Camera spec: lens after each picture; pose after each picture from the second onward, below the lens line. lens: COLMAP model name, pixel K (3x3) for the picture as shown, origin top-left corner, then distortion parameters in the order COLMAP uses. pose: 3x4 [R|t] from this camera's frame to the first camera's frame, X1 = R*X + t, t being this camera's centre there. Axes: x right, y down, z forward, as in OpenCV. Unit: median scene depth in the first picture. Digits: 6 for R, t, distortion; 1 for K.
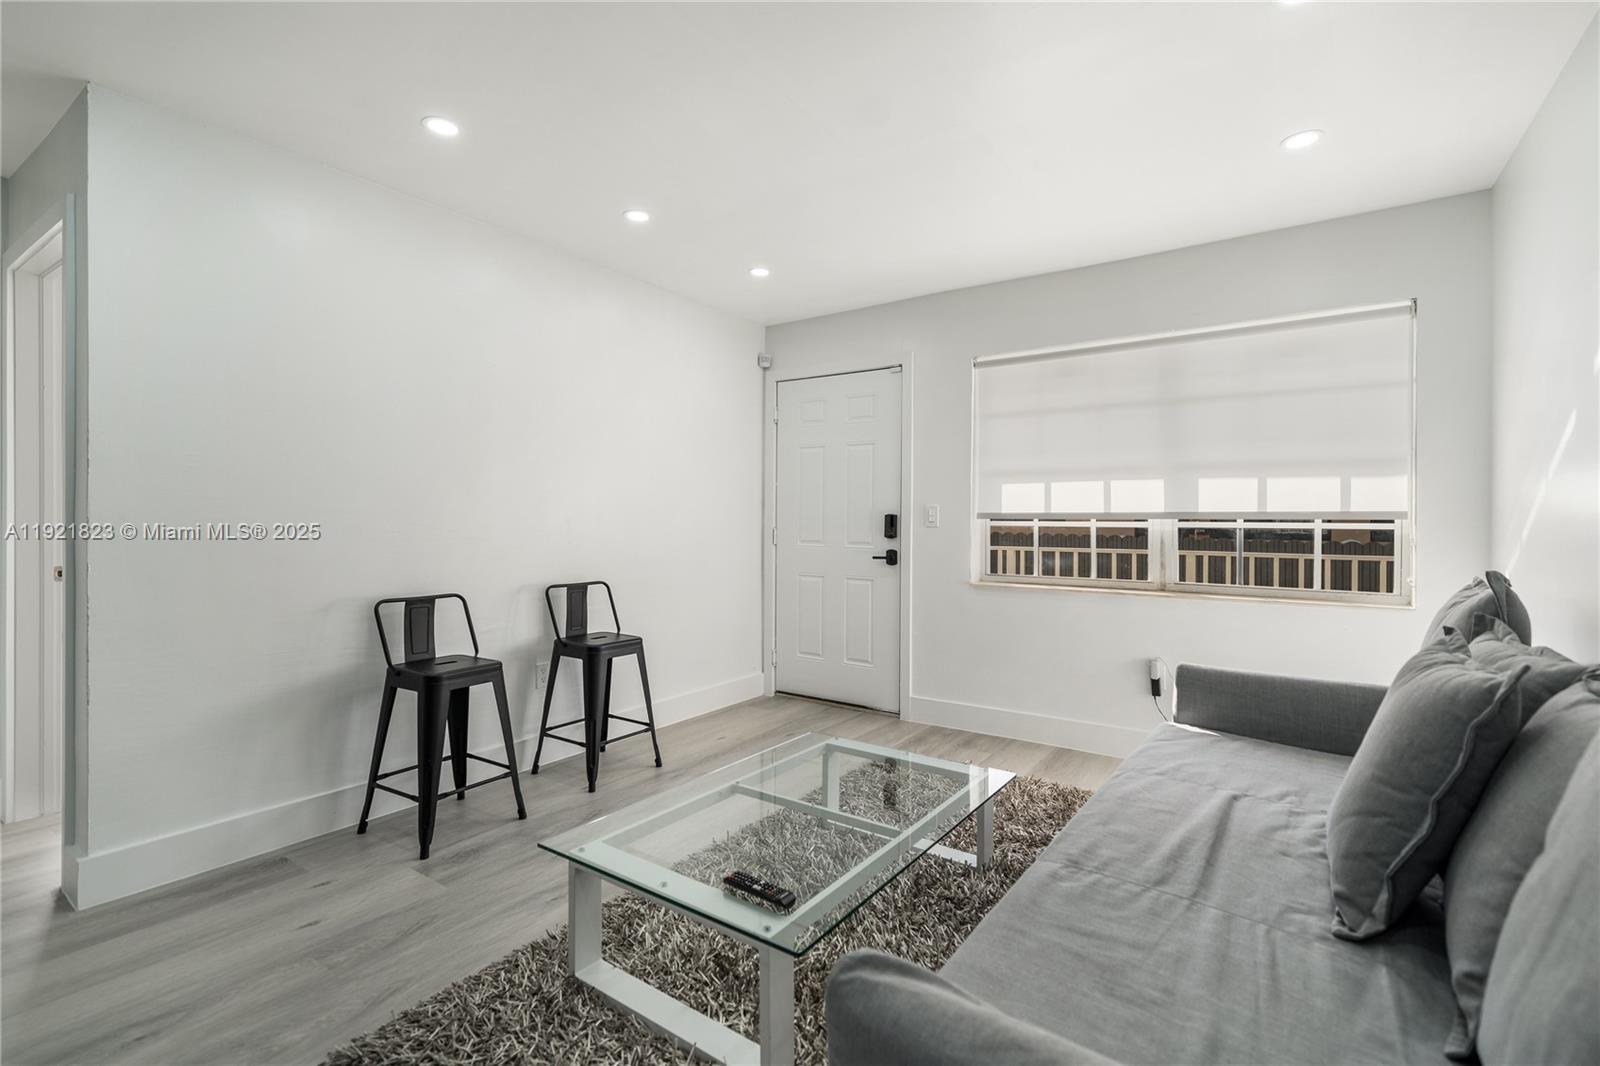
lens RADIAL K [[712.2, 0, 802.4], [0, 712.2, 522.9], [0, 0, 1]] dist [0.005560, -0.000161]
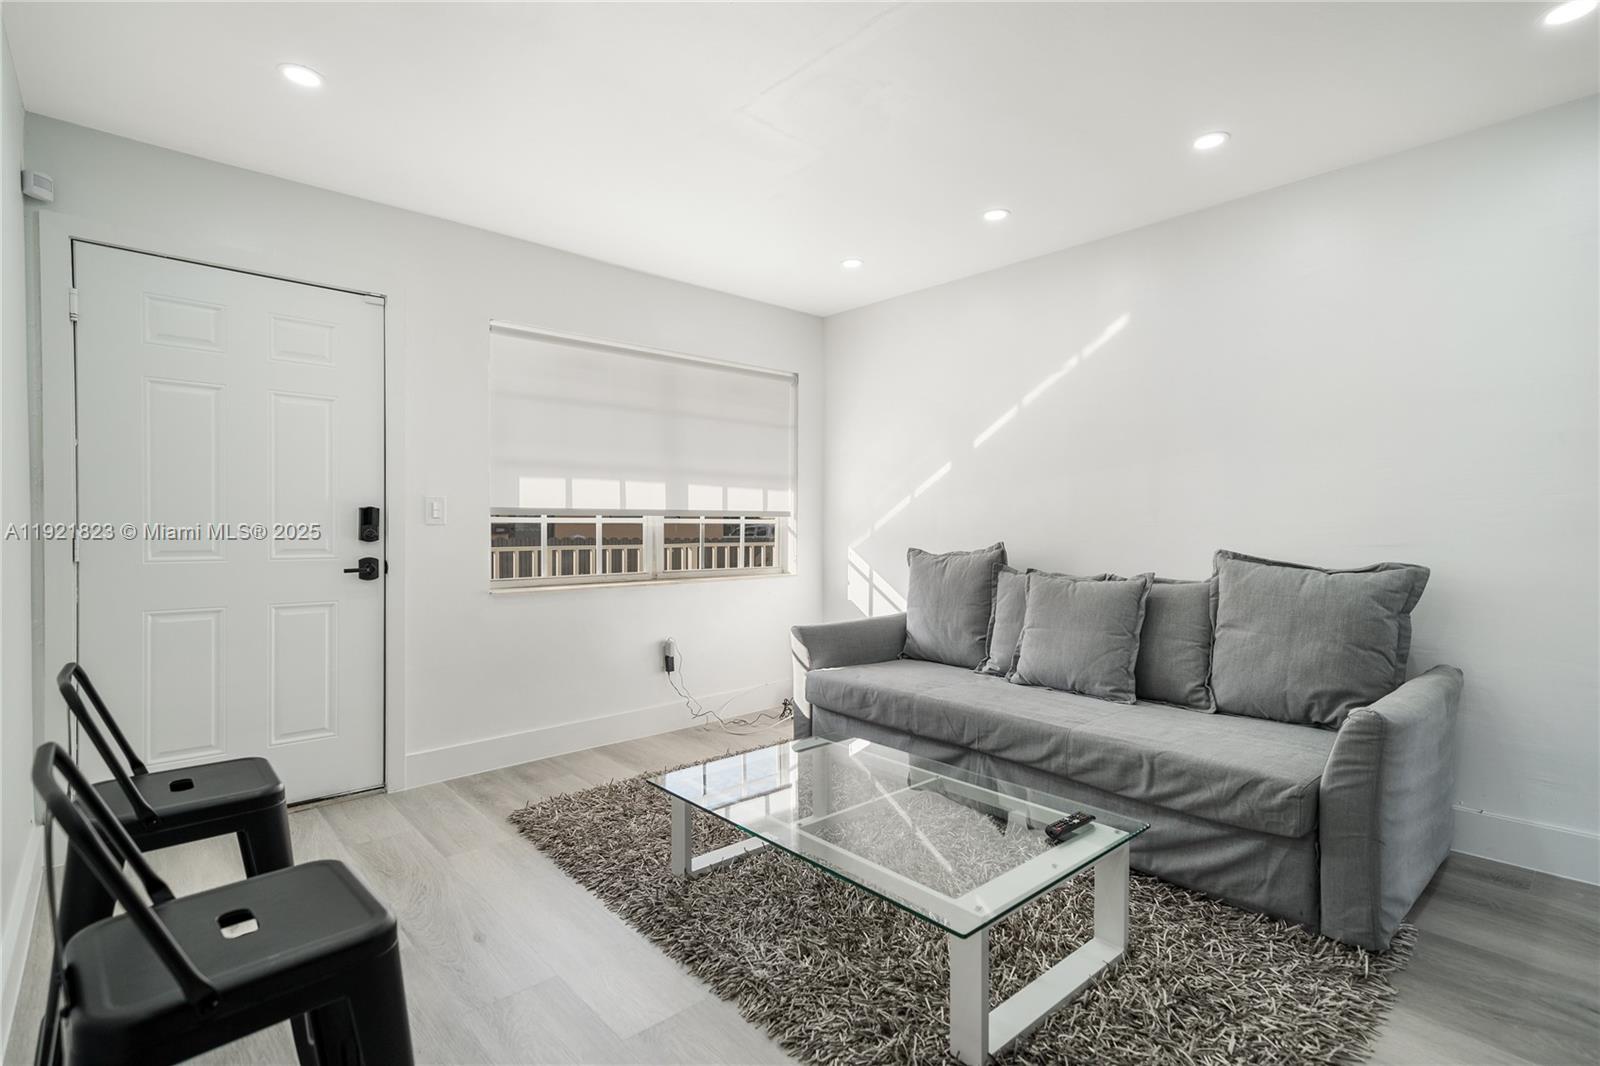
lens RADIAL K [[764.8, 0, 801.8], [0, 764.8, 535.9], [0, 0, 1]] dist [0.026857, 0.000436]
pose [[0.232801, -0.023356, 0.972244, -0.565367], [-0.001566, 0.999701, 0.024391, -0.003266], [-0.972523, -0.007201, 0.232695, 0.455936]]
